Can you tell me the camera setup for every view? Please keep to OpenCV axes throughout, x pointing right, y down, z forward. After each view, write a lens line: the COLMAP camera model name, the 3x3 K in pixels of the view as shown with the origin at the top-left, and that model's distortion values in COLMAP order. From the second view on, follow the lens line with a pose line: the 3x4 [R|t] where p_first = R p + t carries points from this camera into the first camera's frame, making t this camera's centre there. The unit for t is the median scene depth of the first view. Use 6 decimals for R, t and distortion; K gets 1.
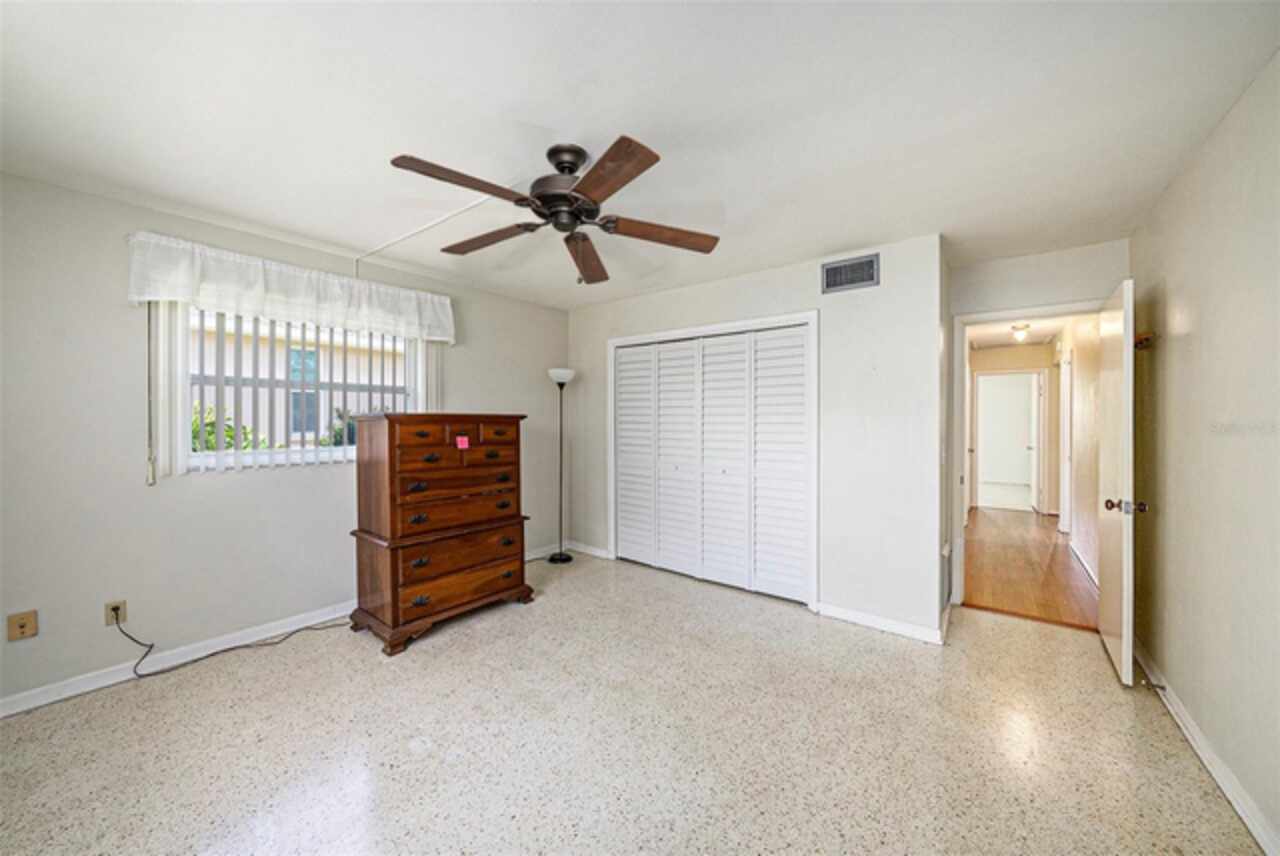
lens RADIAL K [[451.2, 0, 640.2], [0, 451.2, 418.8], [0, 0, 1]] dist [-0.025582, 0.005586]
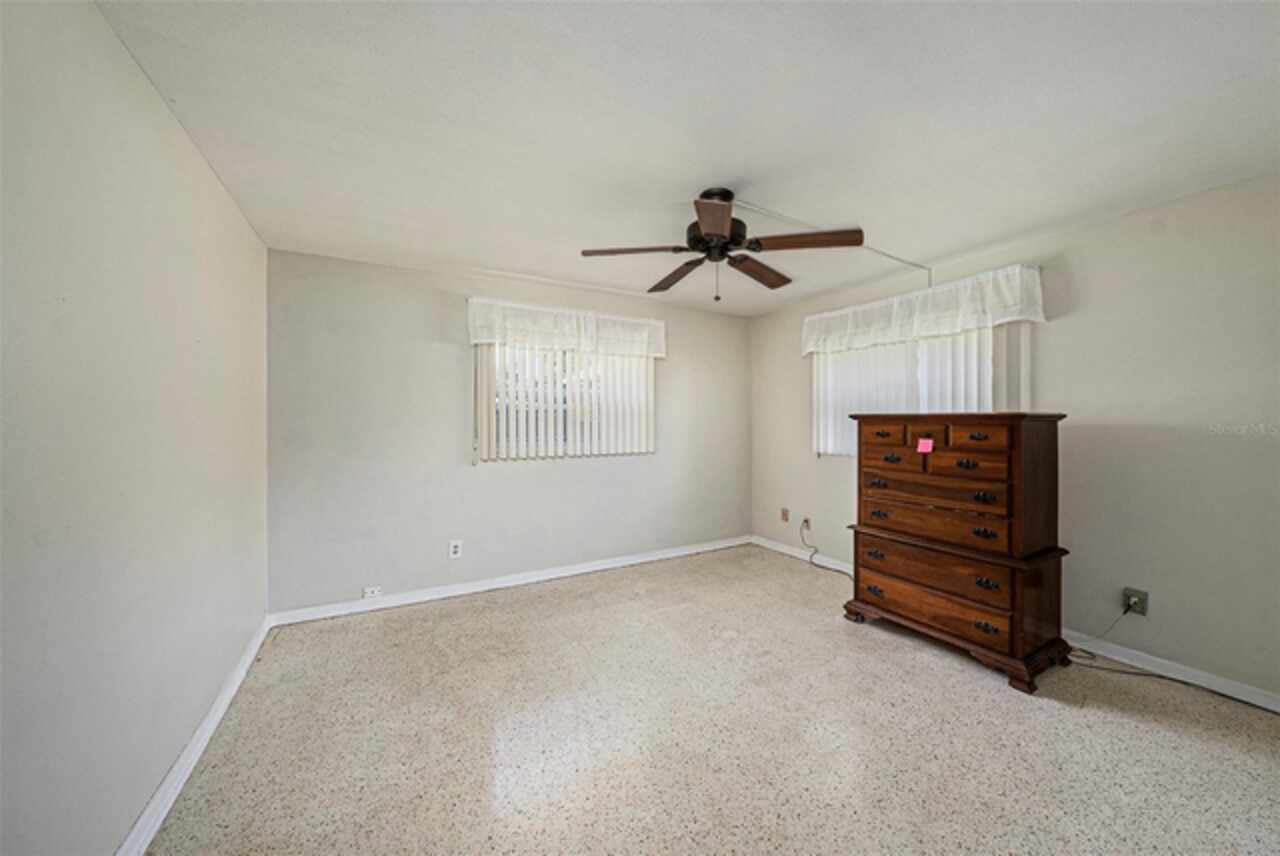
lens RADIAL K [[439.1, 0, 640.0], [0, 439.1, 428.0], [0, 0, 1]] dist [-0.024688, 0.004961]
pose [[-0.353161, 0.014238, -0.935454, 0.641548], [-0.002195, 0.999869, 0.016046, 0.005455], [0.935560, 0.007720, -0.353083, 0.798213]]
